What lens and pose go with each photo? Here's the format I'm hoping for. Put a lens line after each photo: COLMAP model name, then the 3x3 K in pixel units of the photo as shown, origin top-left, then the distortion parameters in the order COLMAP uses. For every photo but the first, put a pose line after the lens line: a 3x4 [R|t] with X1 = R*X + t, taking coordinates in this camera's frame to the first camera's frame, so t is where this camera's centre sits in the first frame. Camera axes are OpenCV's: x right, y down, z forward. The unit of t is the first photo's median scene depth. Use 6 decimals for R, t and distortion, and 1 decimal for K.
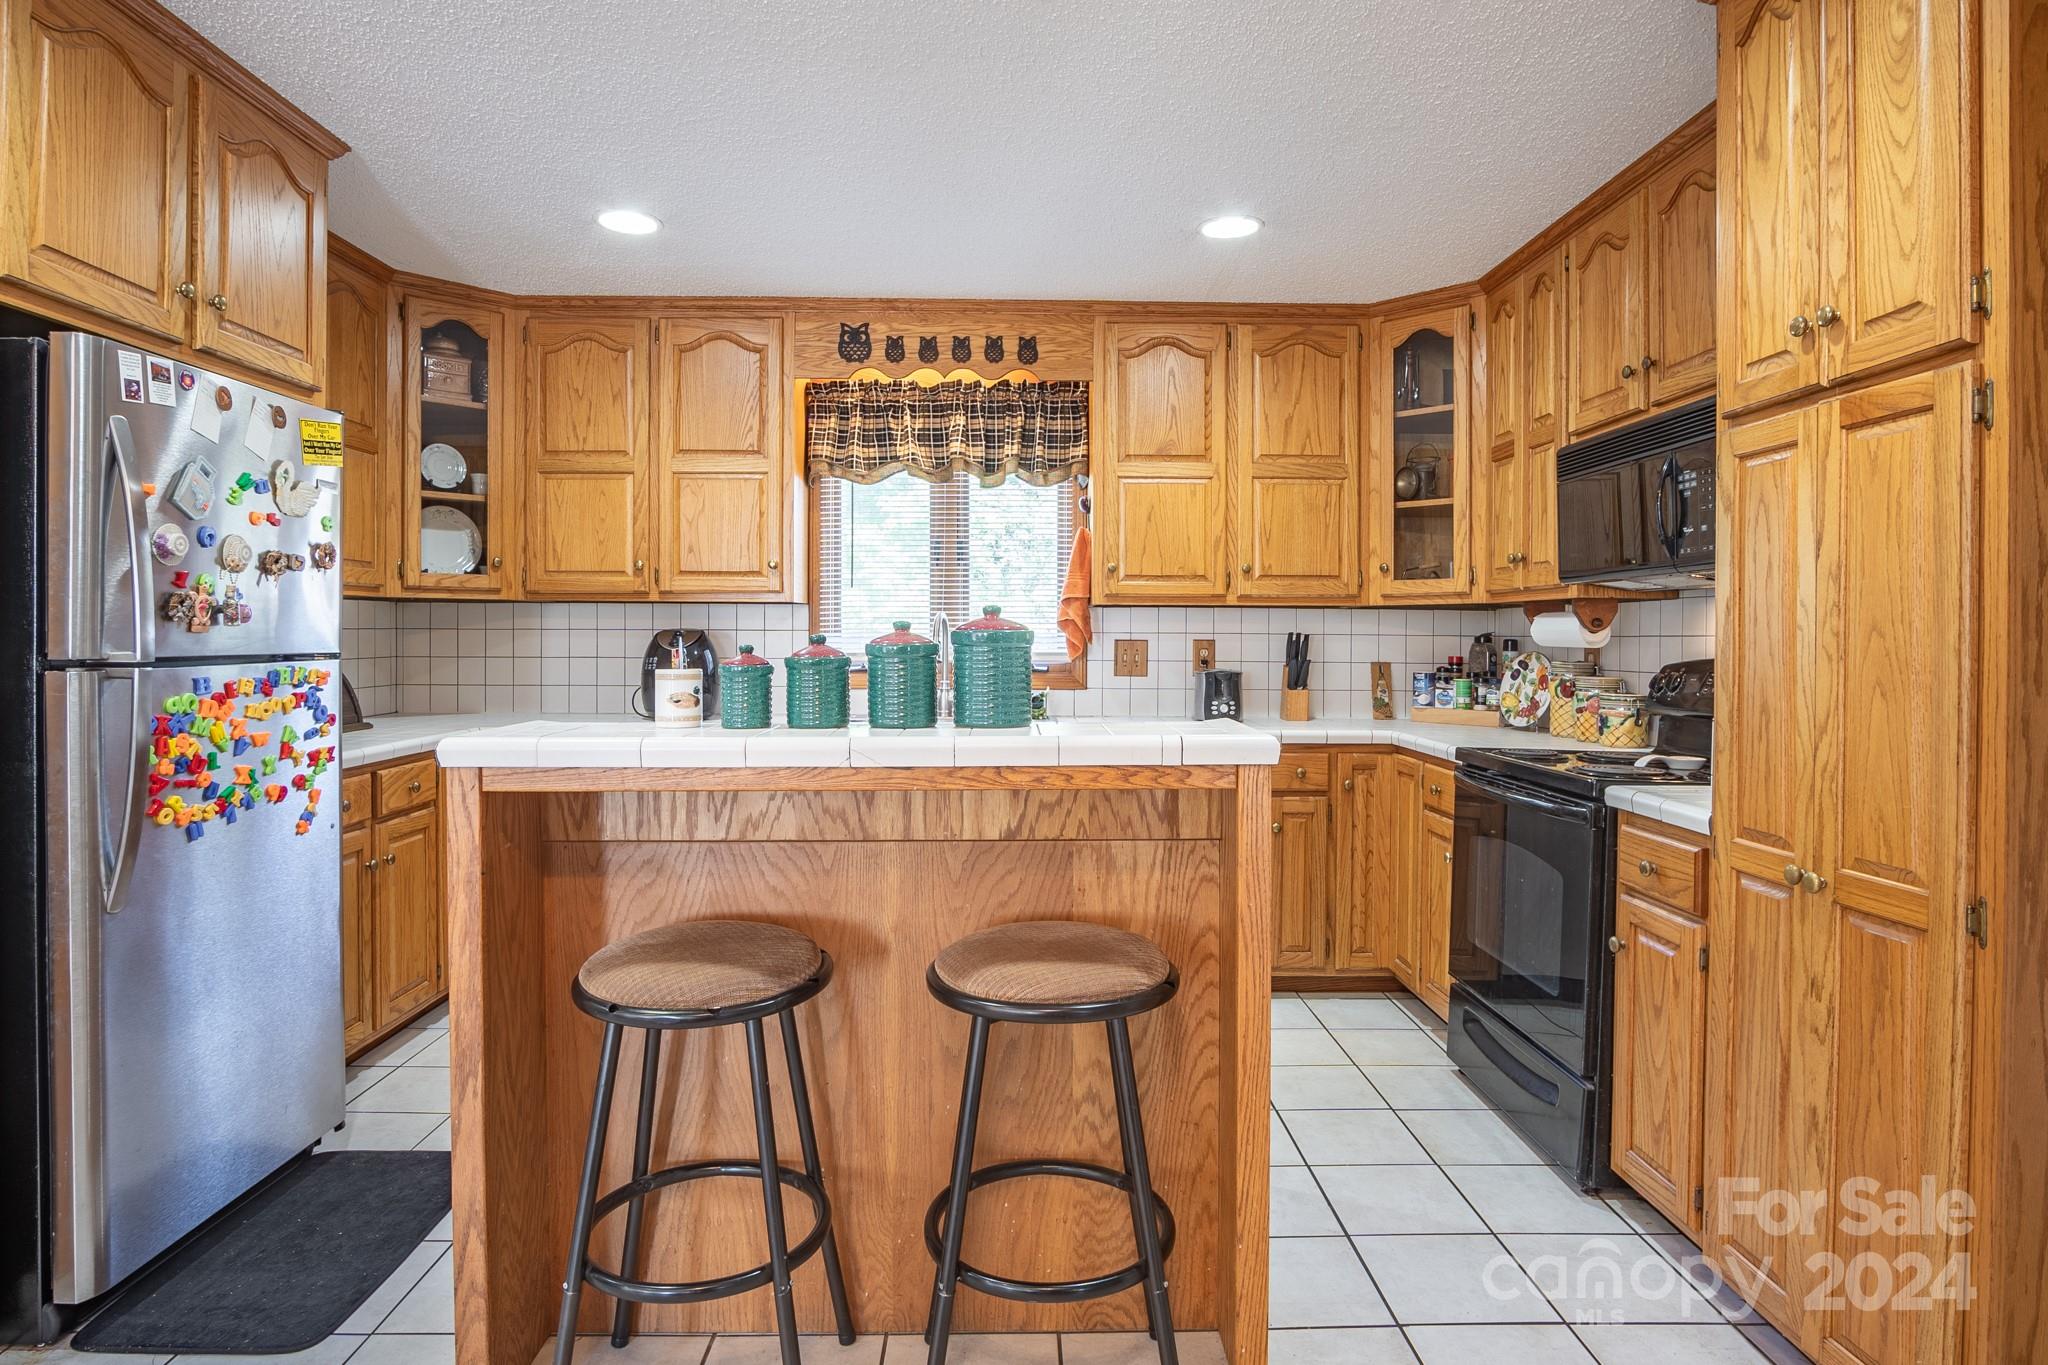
lens RADIAL K [[1099.2, 0, 1024.8], [0, 1099.2, 650.1], [0, 0, 1]] dist [-0.000818, -0.000155]
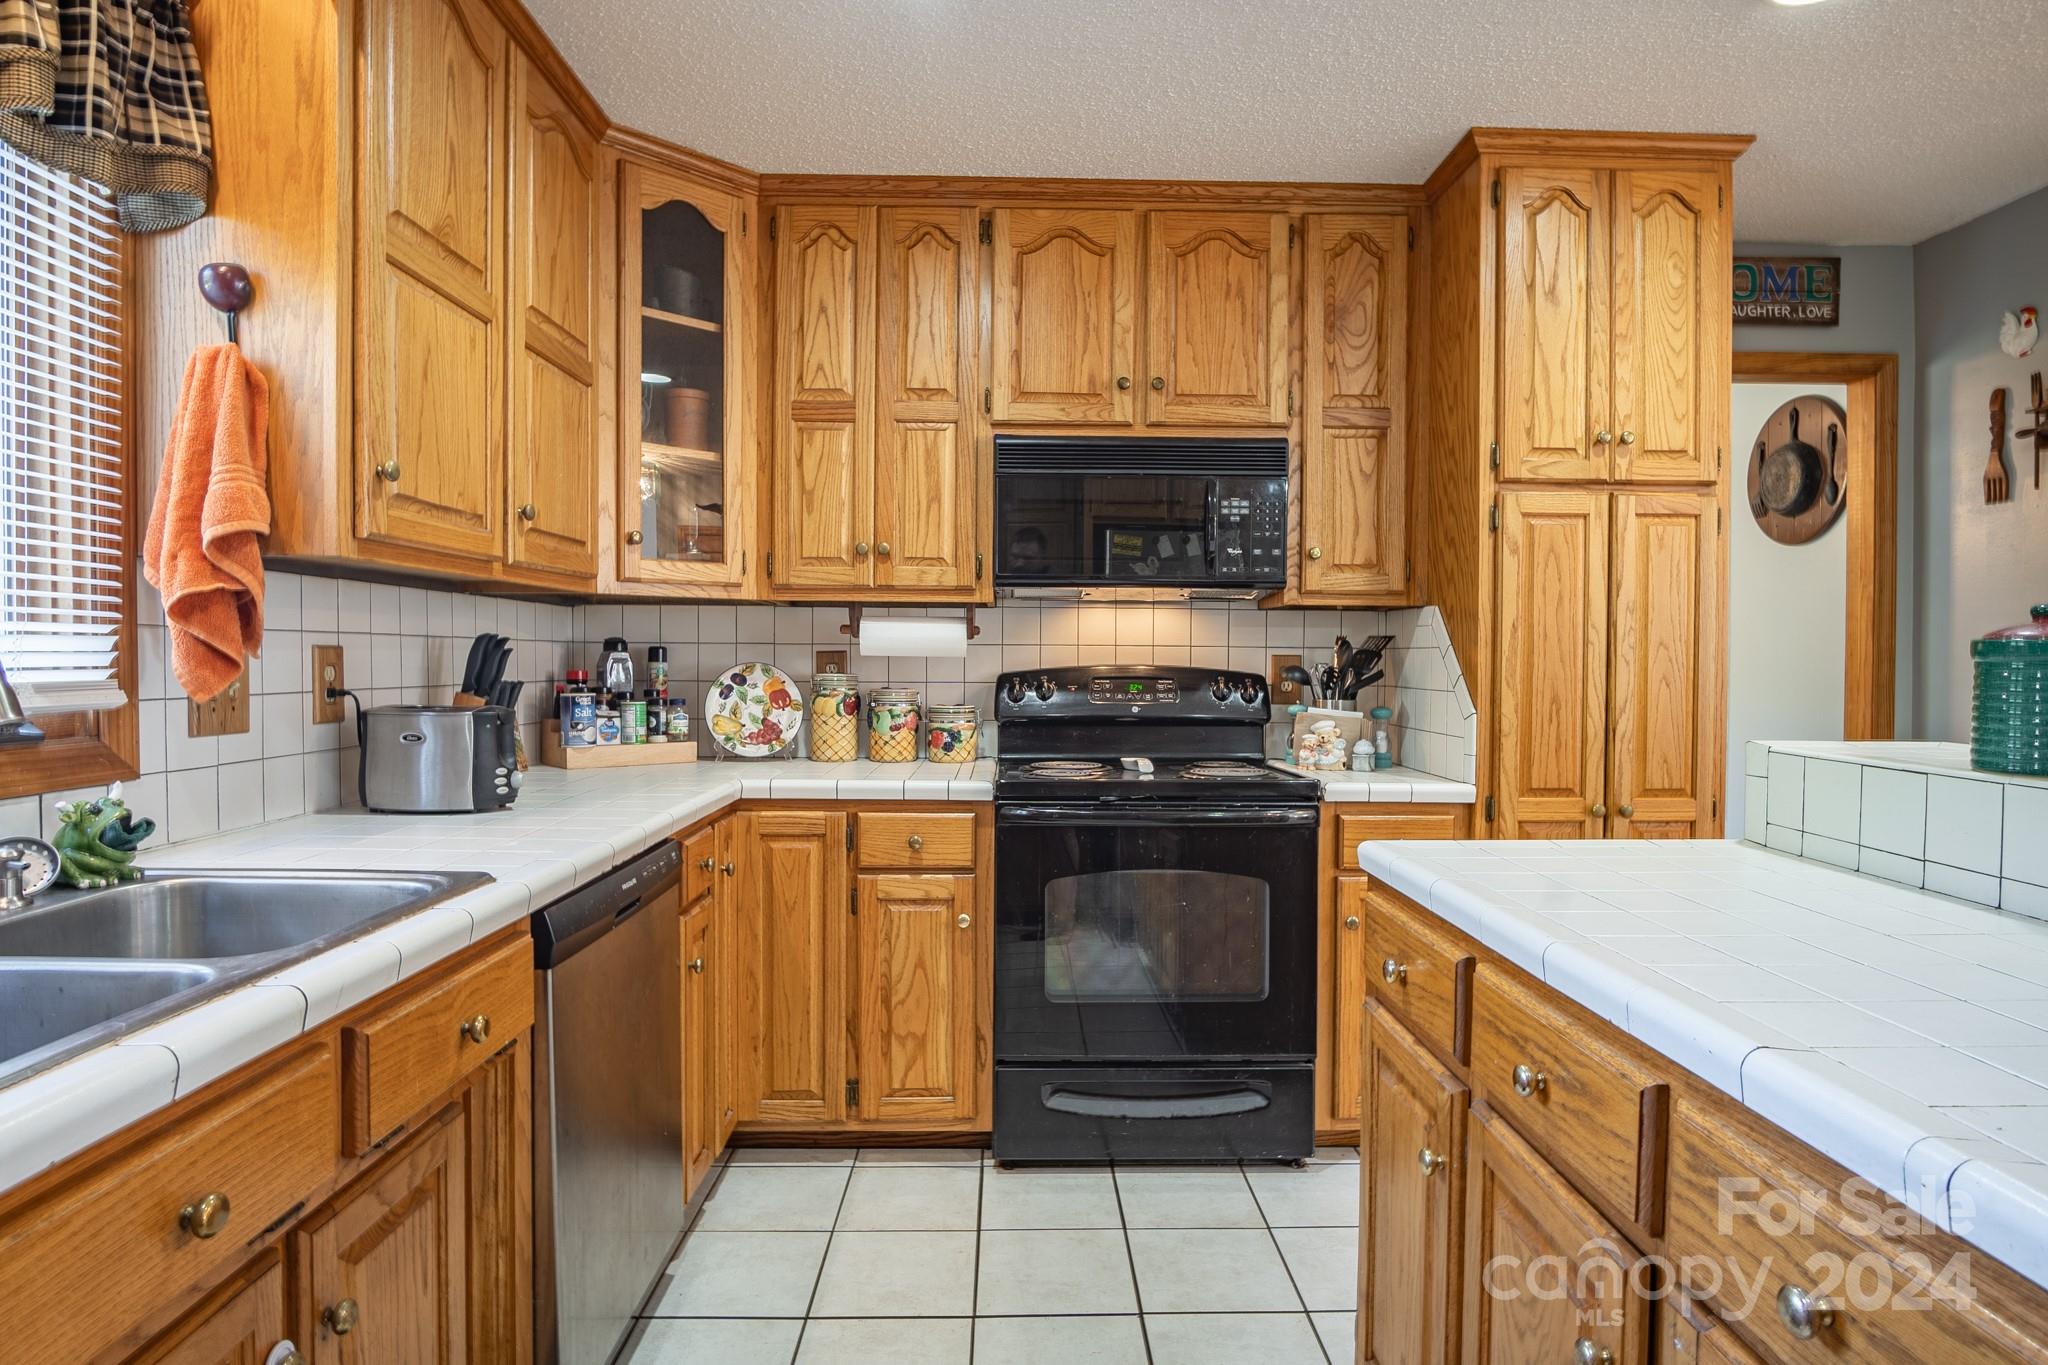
lens RADIAL K [[1115.0, 0, 1024.0], [0, 1115.0, 682.5], [0, 0, 1]] dist [-0.024628, 0.000054]
pose [[-0.000911, -0.029293, 0.999570, -0.478057], [0.005163, 0.999557, 0.029297, -0.009043], [-0.999986, 0.005187, -0.000759, 1.088255]]
